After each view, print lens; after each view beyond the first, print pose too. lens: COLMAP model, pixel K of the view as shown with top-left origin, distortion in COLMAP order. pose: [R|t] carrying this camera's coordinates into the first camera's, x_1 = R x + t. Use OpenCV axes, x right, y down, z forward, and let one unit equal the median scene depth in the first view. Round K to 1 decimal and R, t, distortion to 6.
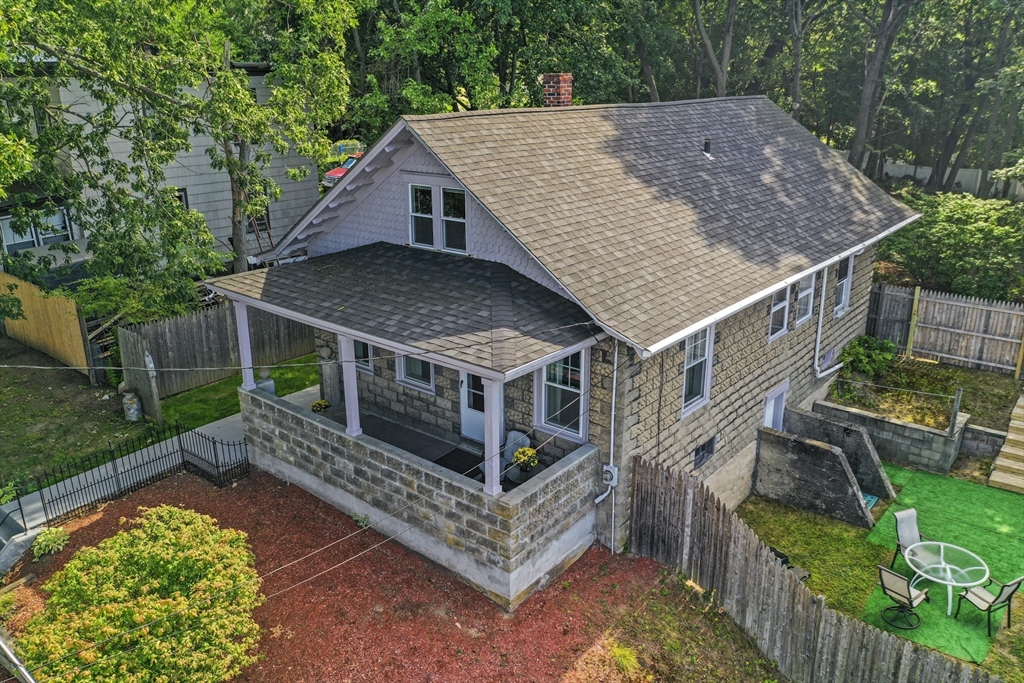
lens RADIAL K [[808.8, 0, 510.2], [0, 808.8, 335.3], [0, 0, 1]] dist [-0.000222, -0.012542]
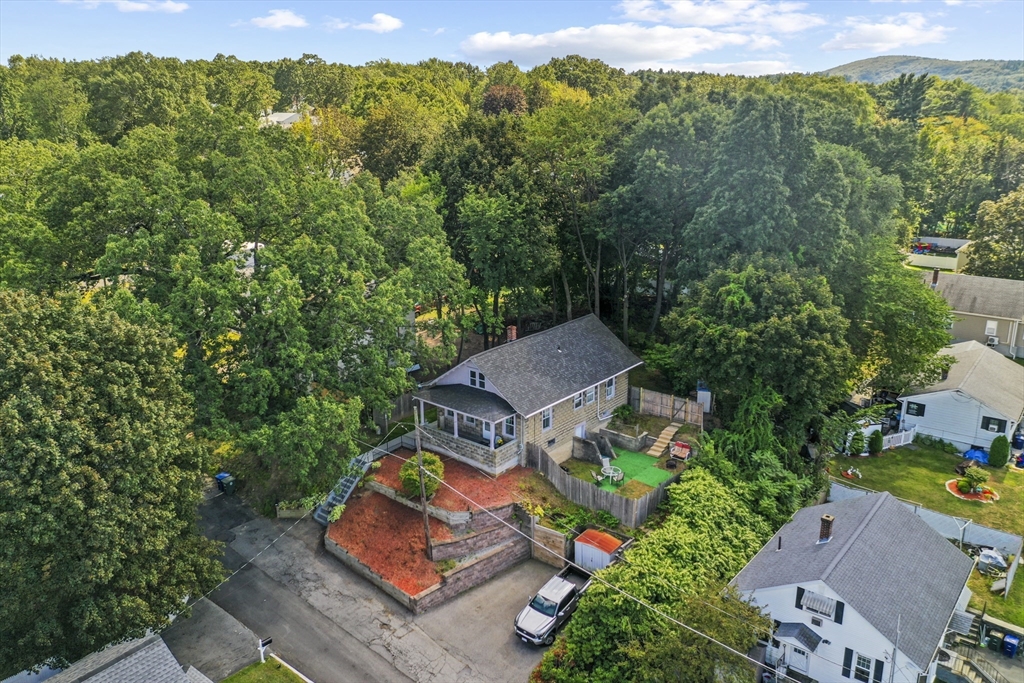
lens RADIAL K [[808.8, 0, 513.1], [0, 808.8, 348.3], [0, 0, 1]] dist [-0.000222, -0.012542]
pose [[0.999948, 0.000634, 0.010218, 0.038877], [-0.000450, 0.999839, -0.017960, -0.222416], [-0.010228, 0.017954, 0.999787, -2.772153]]
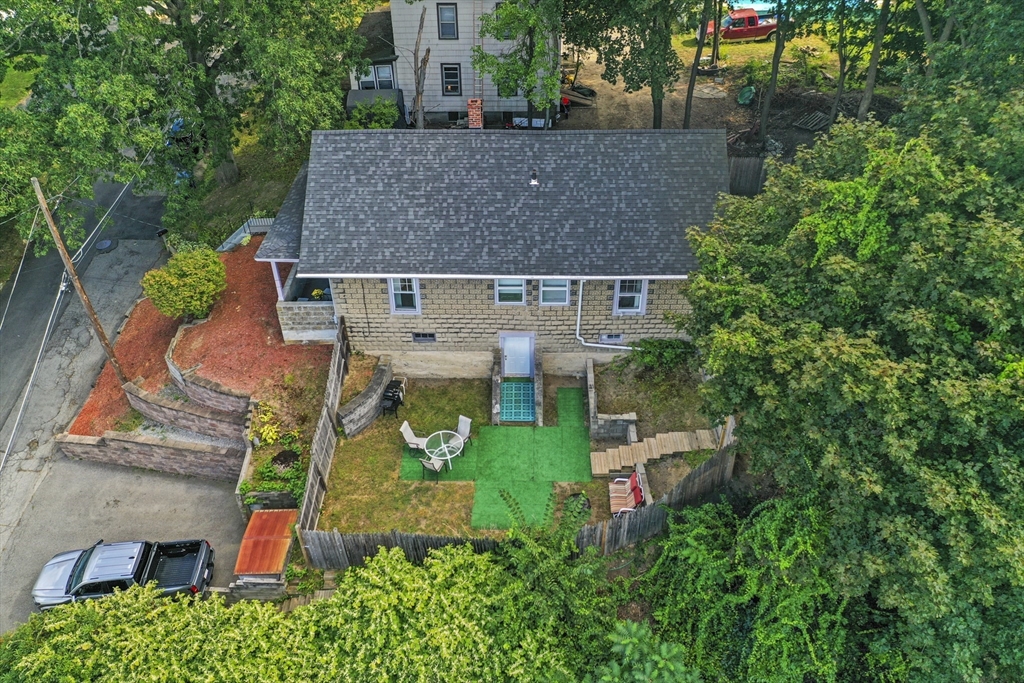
lens RADIAL K [[808.8, 0, 510.5], [0, 808.8, 339.4], [0, 0, 1]] dist [-0.000222, -0.012542]
pose [[0.619451, 0.488942, -0.614179, 1.672890], [-0.238748, 0.862635, 0.445938, -0.815392], [0.747850, -0.129602, 0.651094, -0.097890]]
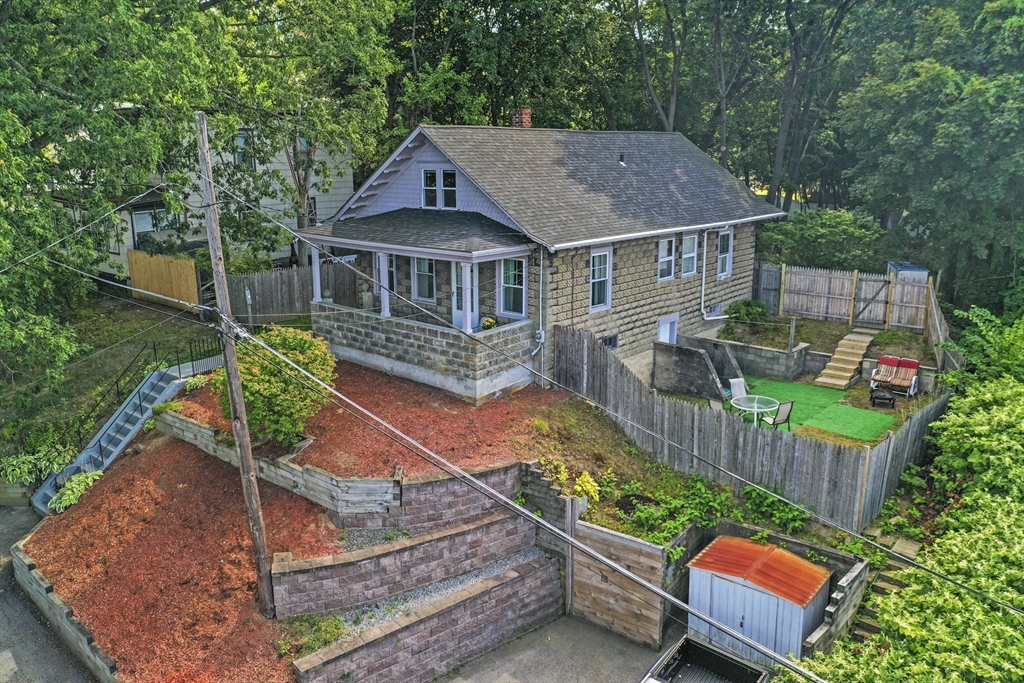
lens RADIAL K [[808.8, 0, 511.9], [0, 808.8, 338.9], [0, 0, 1]] dist [-0.000222, -0.012542]
pose [[0.999853, 0.008552, -0.014844, 0.082877], [-0.009766, 0.996444, -0.083688, 0.290350], [0.014075, 0.083821, 0.996381, -0.594326]]
